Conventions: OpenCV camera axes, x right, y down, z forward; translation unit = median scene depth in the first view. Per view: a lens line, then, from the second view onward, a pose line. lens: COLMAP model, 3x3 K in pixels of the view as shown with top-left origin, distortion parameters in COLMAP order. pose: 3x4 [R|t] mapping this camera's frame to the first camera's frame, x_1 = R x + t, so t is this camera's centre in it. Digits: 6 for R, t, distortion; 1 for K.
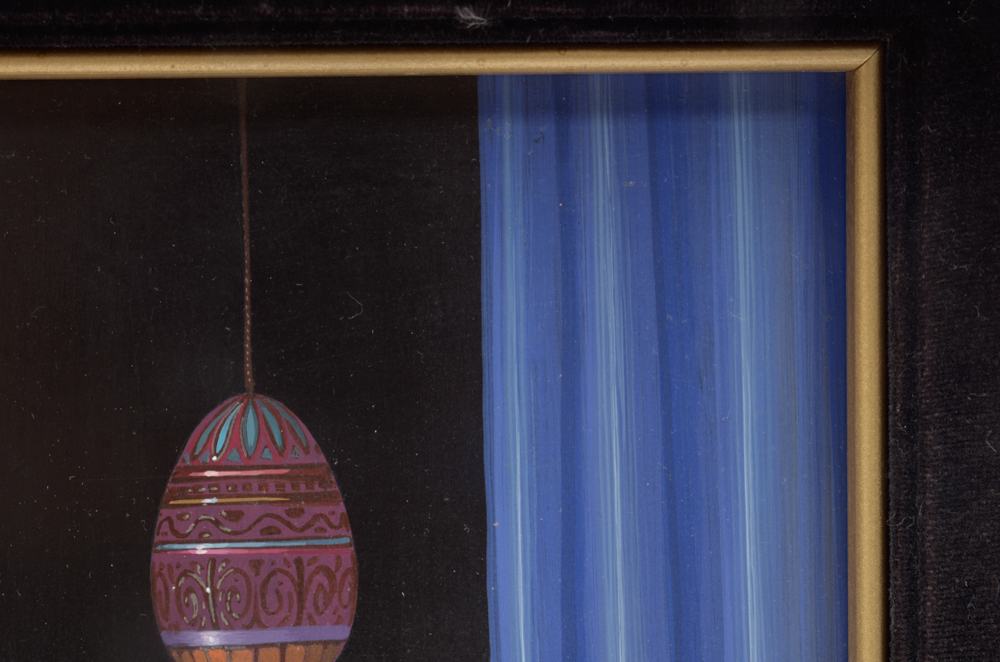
lens RADIAL K [[2464.3, 0, 500.0], [0, 2464.3, 331.0], [0, 0, 1]] dist [-0.042224, 0.147115]
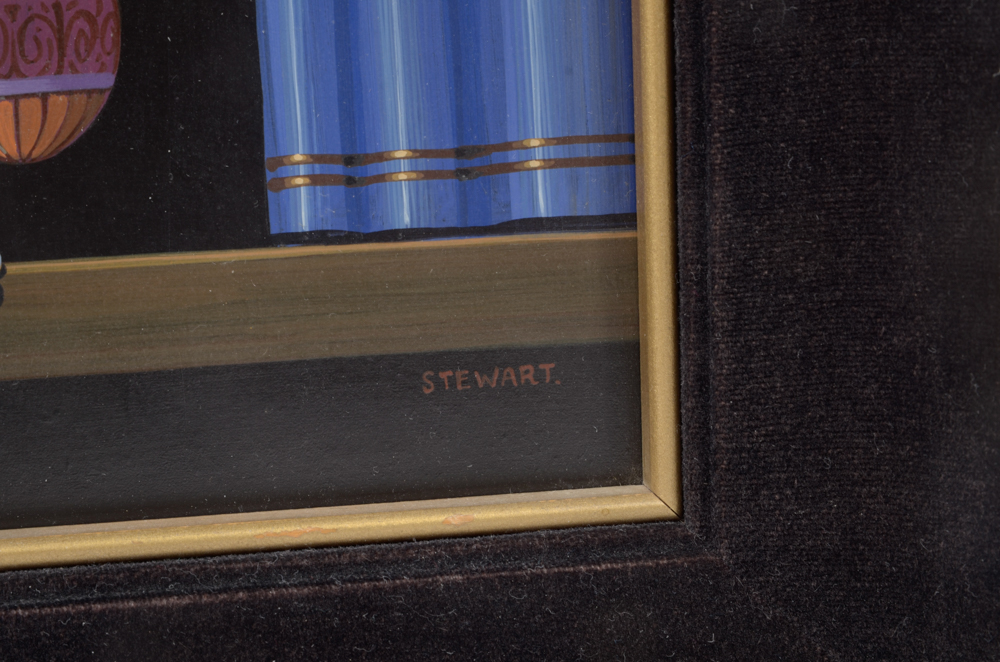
lens RADIAL K [[2464.3, 0, 500.0], [0, 2464.3, 331.0], [0, 0, 1]] dist [-0.042224, 0.147115]
pose [[0.996815, -0.033876, 0.072190, 0.015963], [0.025498, 0.993157, 0.113965, 0.114358], [-0.075557, -0.111761, 0.990858, 0.031462]]
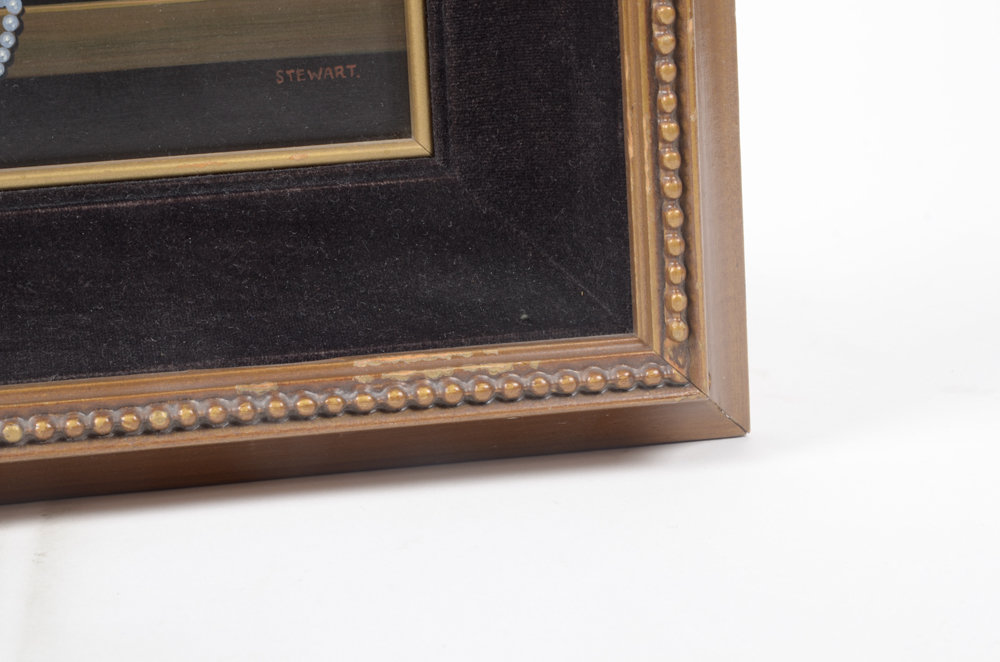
lens RADIAL K [[2332.5, 0, 500.0], [0, 2332.5, 331.0], [0, 0, 1]] dist [0.006704, 0.268566]
pose [[0.995226, -0.057954, 0.078525, 0.072693], [0.043731, 0.984114, 0.172069, 0.151846], [-0.087249, -0.167813, 0.981950, -0.576064]]
